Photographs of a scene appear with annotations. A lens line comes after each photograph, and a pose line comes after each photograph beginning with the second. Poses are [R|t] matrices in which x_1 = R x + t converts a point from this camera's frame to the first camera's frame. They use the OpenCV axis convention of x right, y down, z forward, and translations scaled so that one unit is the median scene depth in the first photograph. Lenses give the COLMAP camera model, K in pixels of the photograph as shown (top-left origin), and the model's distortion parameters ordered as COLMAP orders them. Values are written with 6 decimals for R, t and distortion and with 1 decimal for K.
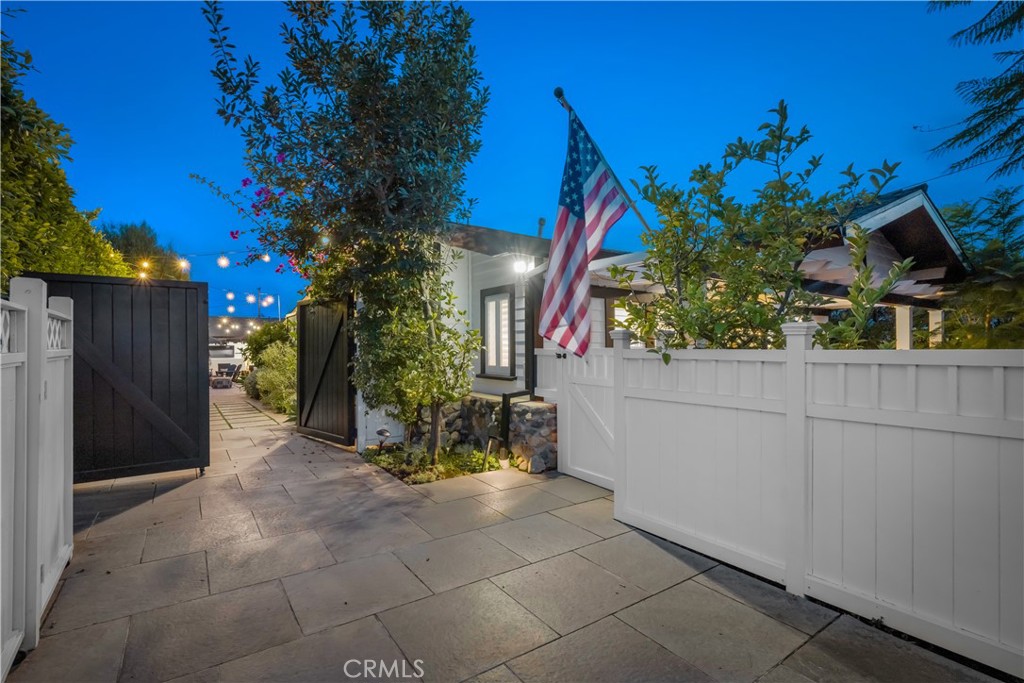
lens RADIAL K [[480.2, 0, 512.0], [0, 480.2, 341.5], [0, 0, 1]] dist [-0.001407, -0.000185]
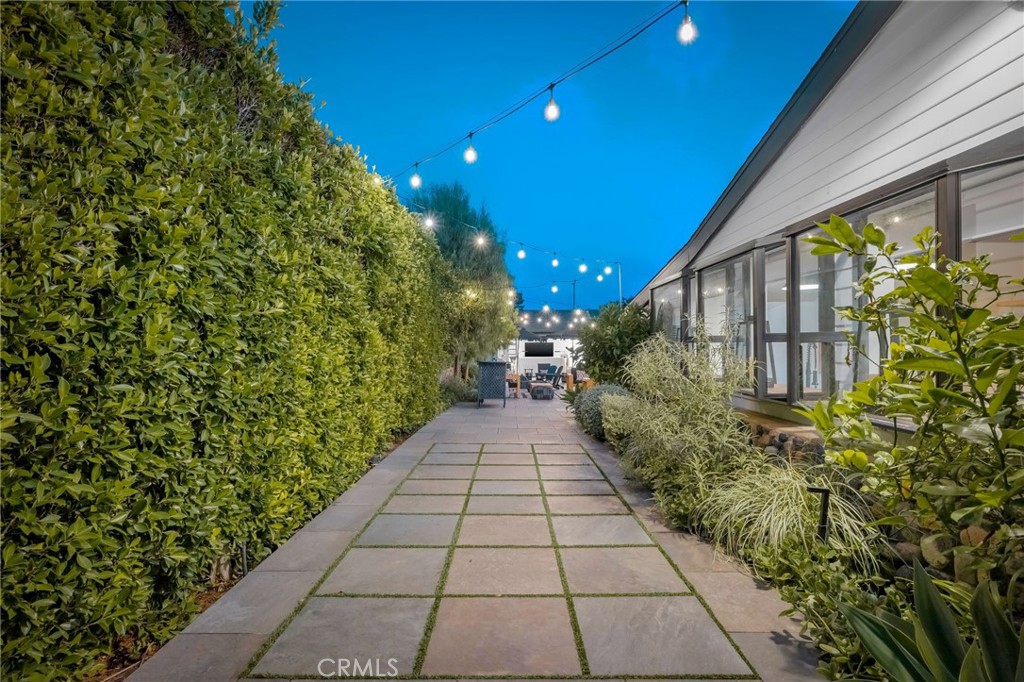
lens RADIAL K [[499.1, 0, 512.0], [0, 499.1, 341.0], [0, 0, 1]] dist [-0.000026, -0.000005]
pose [[0.825199, 0.002465, -0.564837, -0.208513], [0.000465, 0.999987, 0.005043, 0.001613], [0.564842, -0.004424, 0.825187, 0.338008]]
